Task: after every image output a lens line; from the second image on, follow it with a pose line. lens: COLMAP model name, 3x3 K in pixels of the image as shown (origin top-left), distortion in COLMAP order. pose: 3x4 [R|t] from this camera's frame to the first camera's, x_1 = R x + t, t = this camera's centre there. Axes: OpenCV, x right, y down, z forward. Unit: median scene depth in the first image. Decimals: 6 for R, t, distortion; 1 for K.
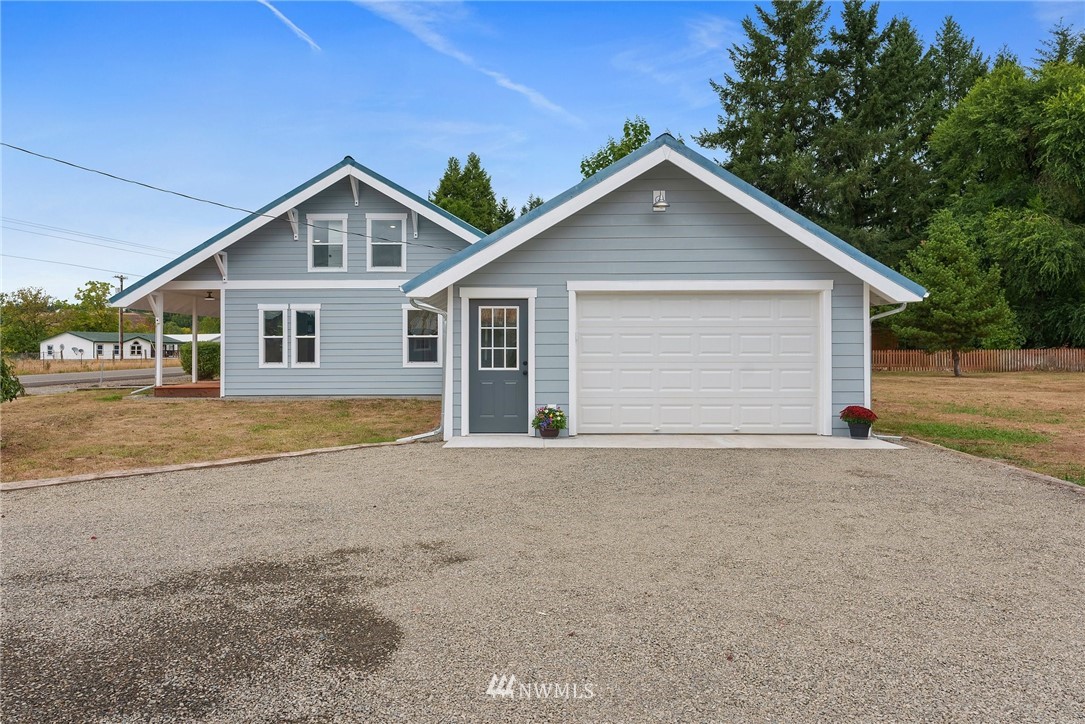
lens RADIAL K [[729.6, 0, 542.0], [0, 729.6, 360.0], [0, 0, 1]] dist [-0.000023, -0.001350]
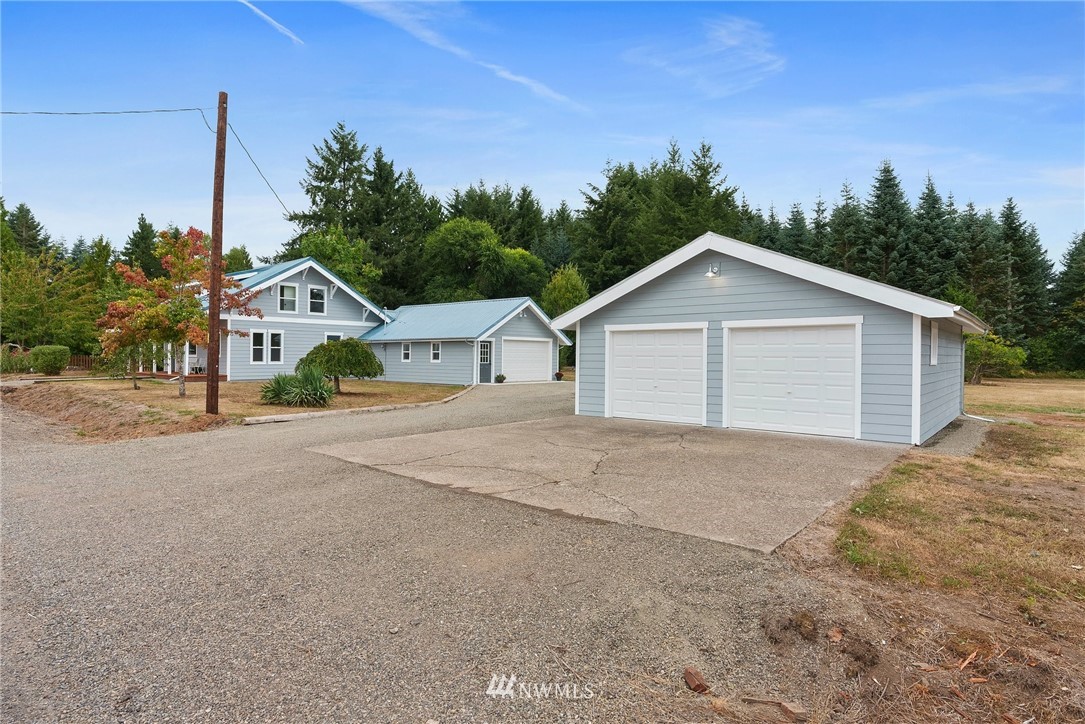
lens RADIAL K [[589.6, 0, 543.0], [0, 589.6, 360.8], [0, 0, 1]] dist [0.001141, 0.000103]
pose [[0.636056, 0.004730, 0.771629, -1.044606], [0.000827, 0.999976, -0.006811, 0.012582], [-0.771643, 0.004970, 0.636037, -0.469447]]
